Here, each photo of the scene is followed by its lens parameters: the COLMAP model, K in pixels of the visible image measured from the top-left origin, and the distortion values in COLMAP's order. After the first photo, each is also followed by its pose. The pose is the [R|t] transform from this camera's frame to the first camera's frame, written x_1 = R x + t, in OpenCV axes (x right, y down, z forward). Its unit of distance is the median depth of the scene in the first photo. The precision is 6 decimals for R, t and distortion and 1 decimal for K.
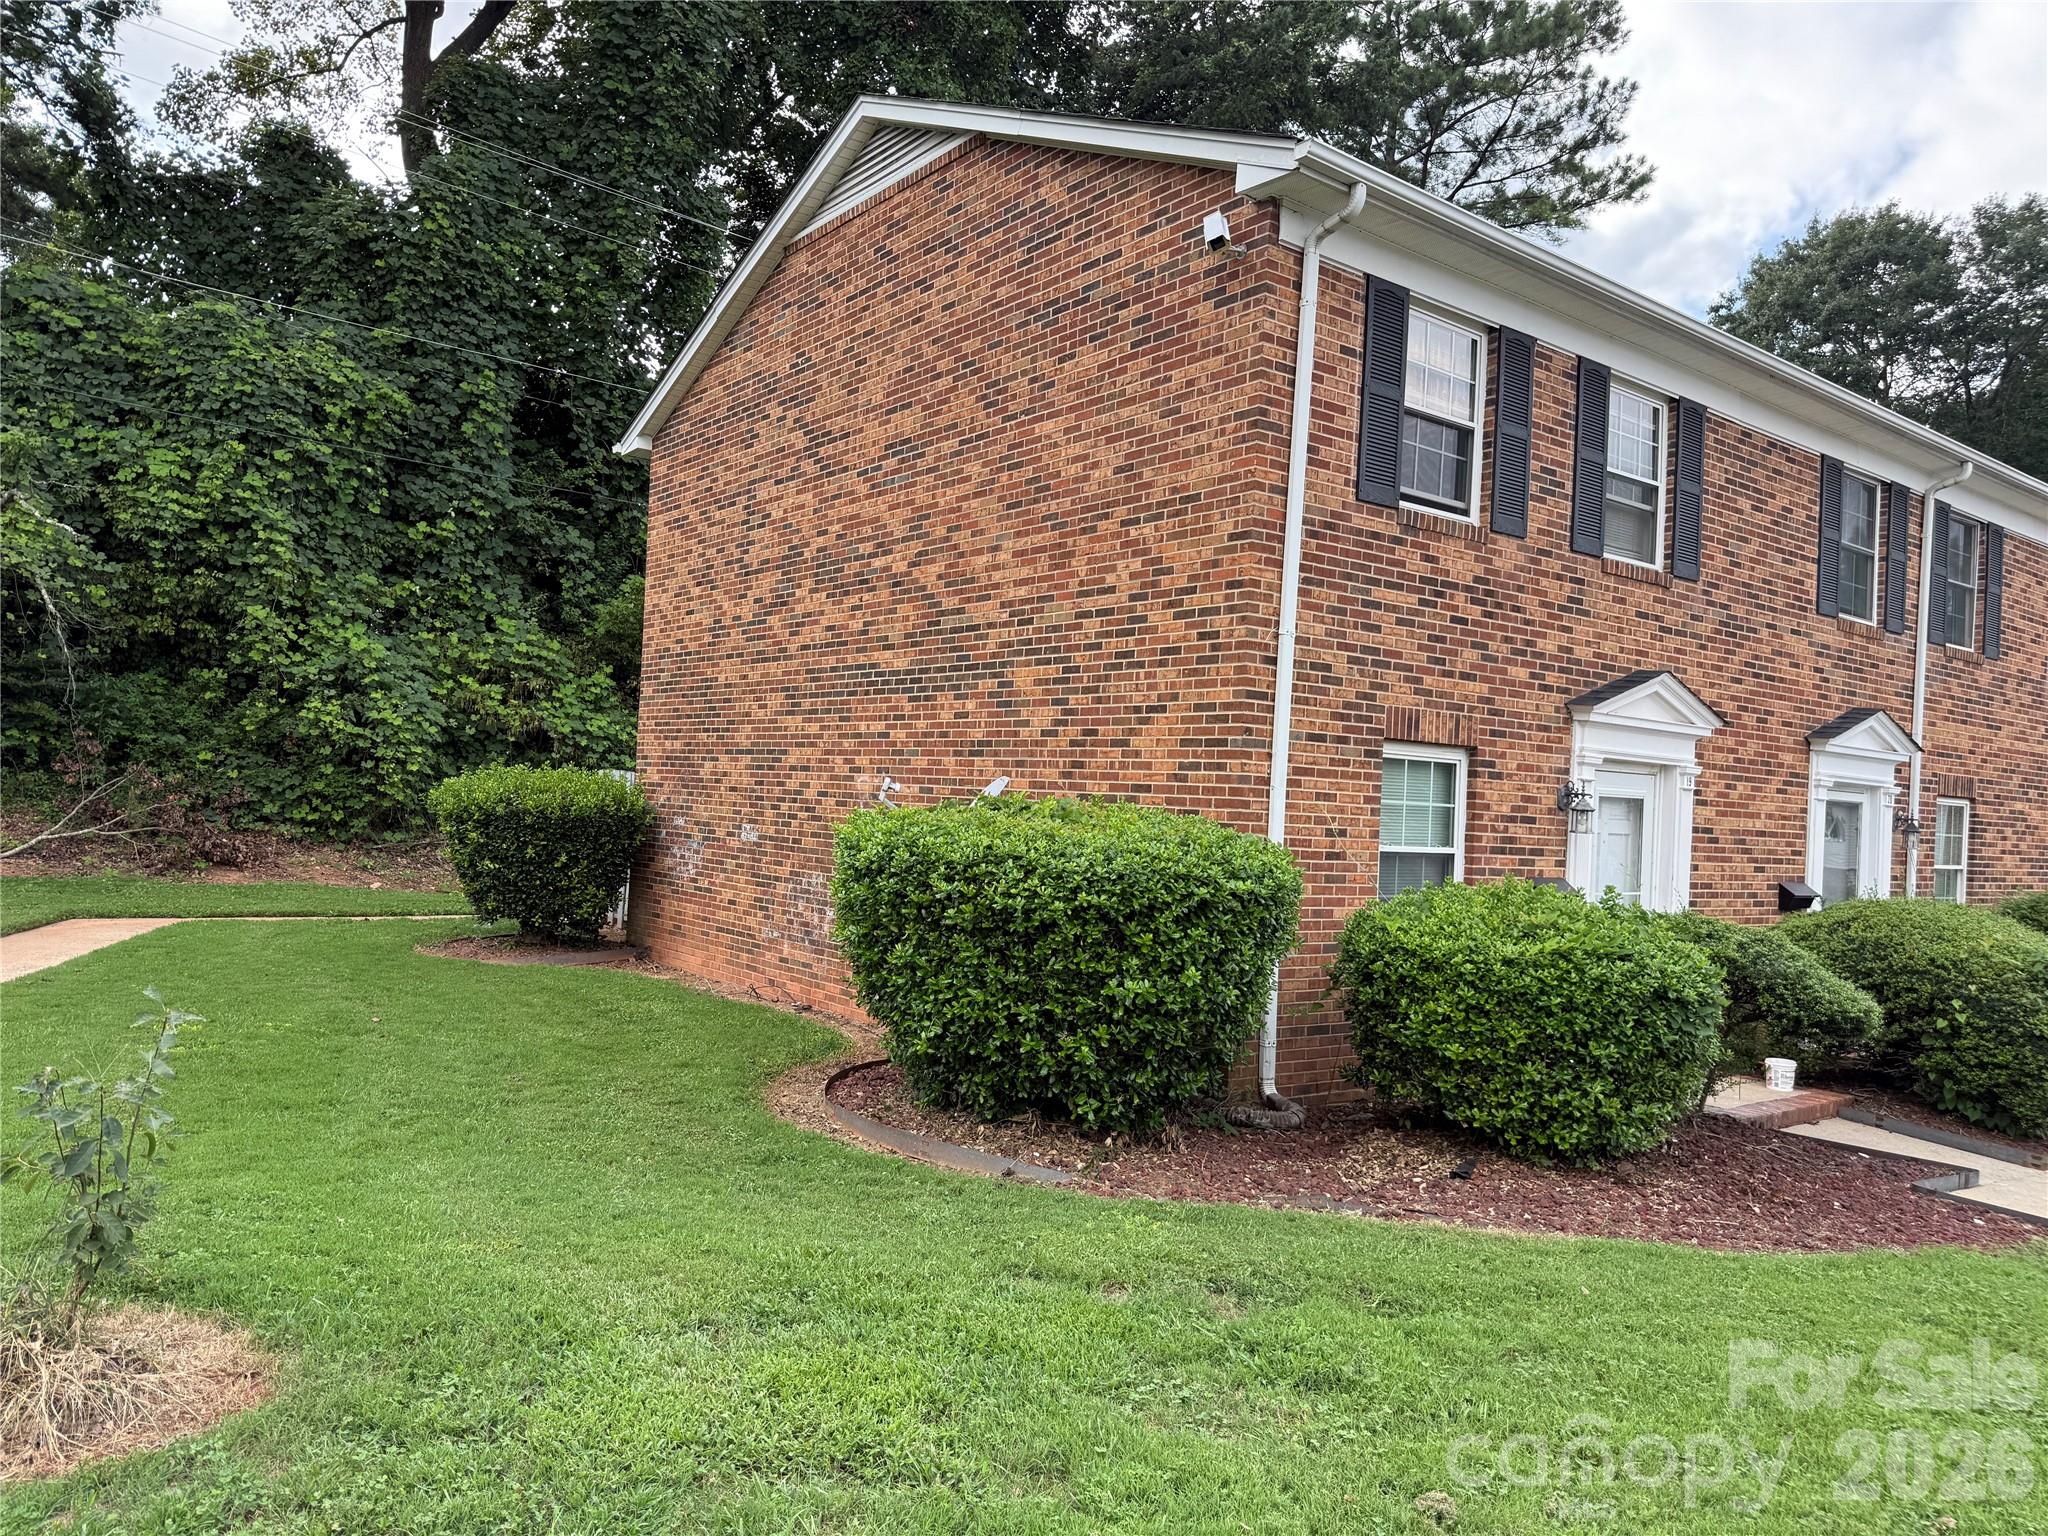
lens RADIAL K [[1493.1, 0, 1004.3], [0, 1493.1, 783.8], [0, 0, 1]] dist [0.107711, -0.059635]
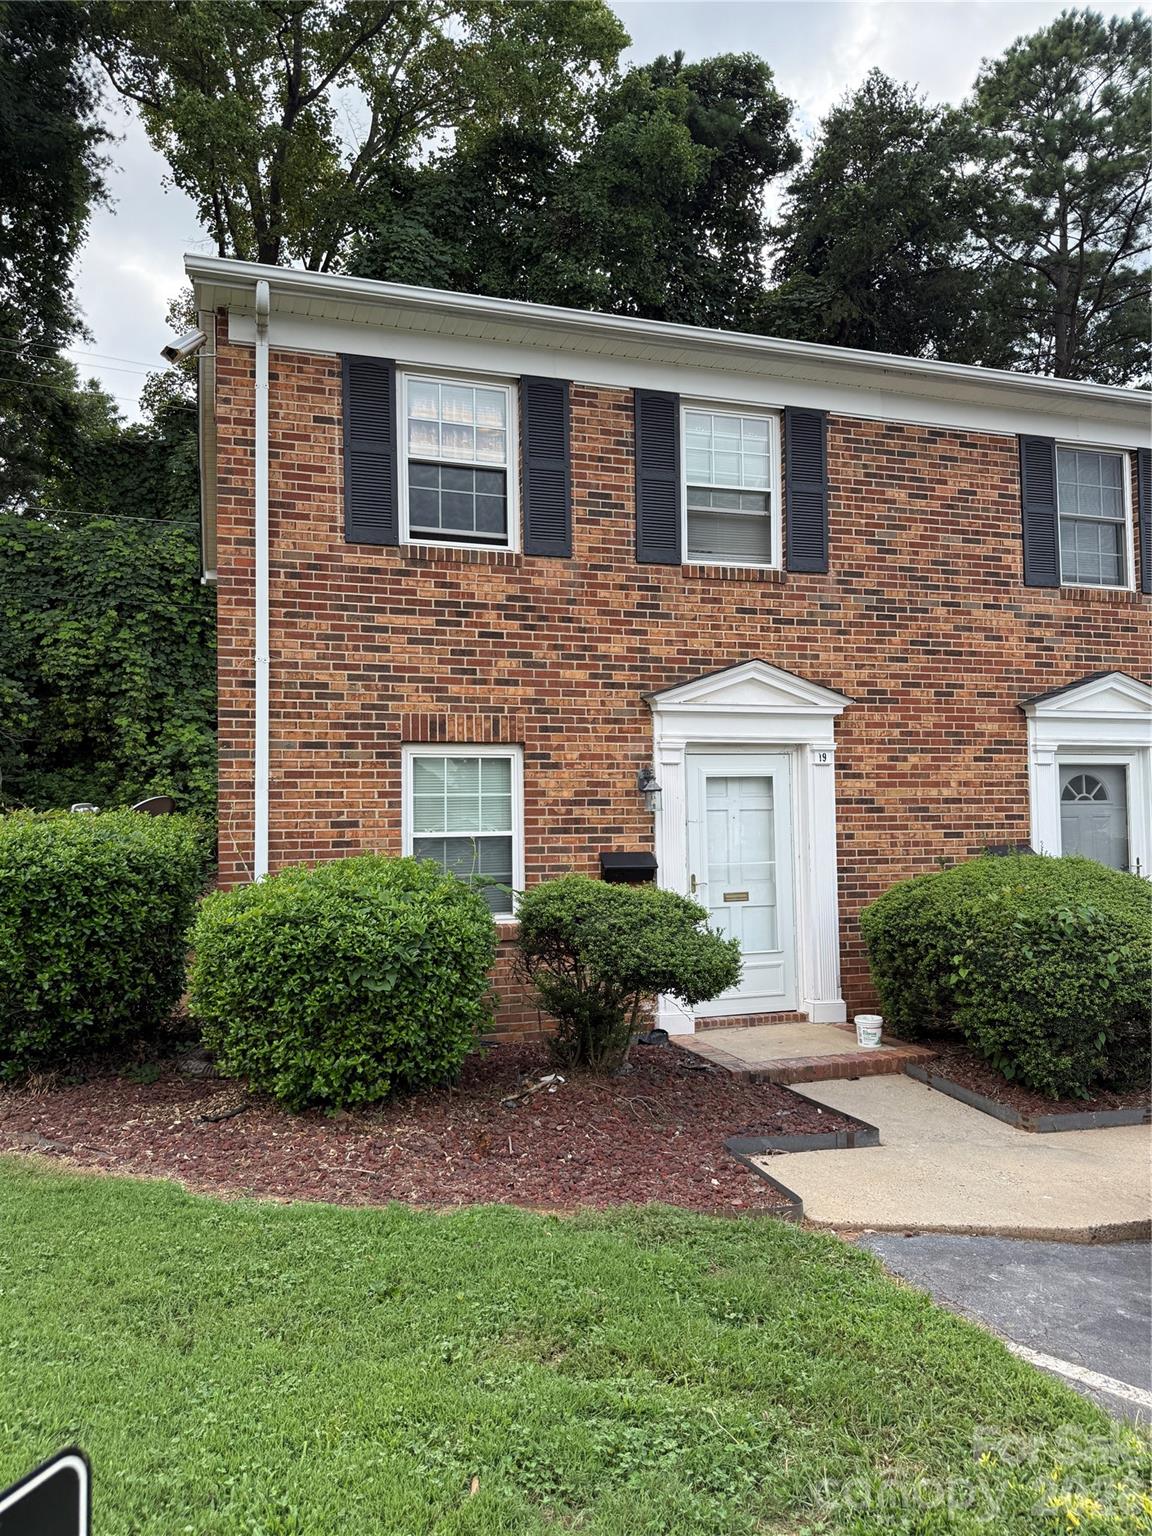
lens RADIAL K [[1119.8, 0, 540.2], [0, 1119.8, 801.5], [0, 0, 1]] dist [0.107711, -0.059635]
pose [[0.939370, -0.067457, -0.336204, 0.570661], [0.063275, 0.997722, -0.023393, 0.038959], [0.337017, 0.000701, 0.941498, 0.184760]]
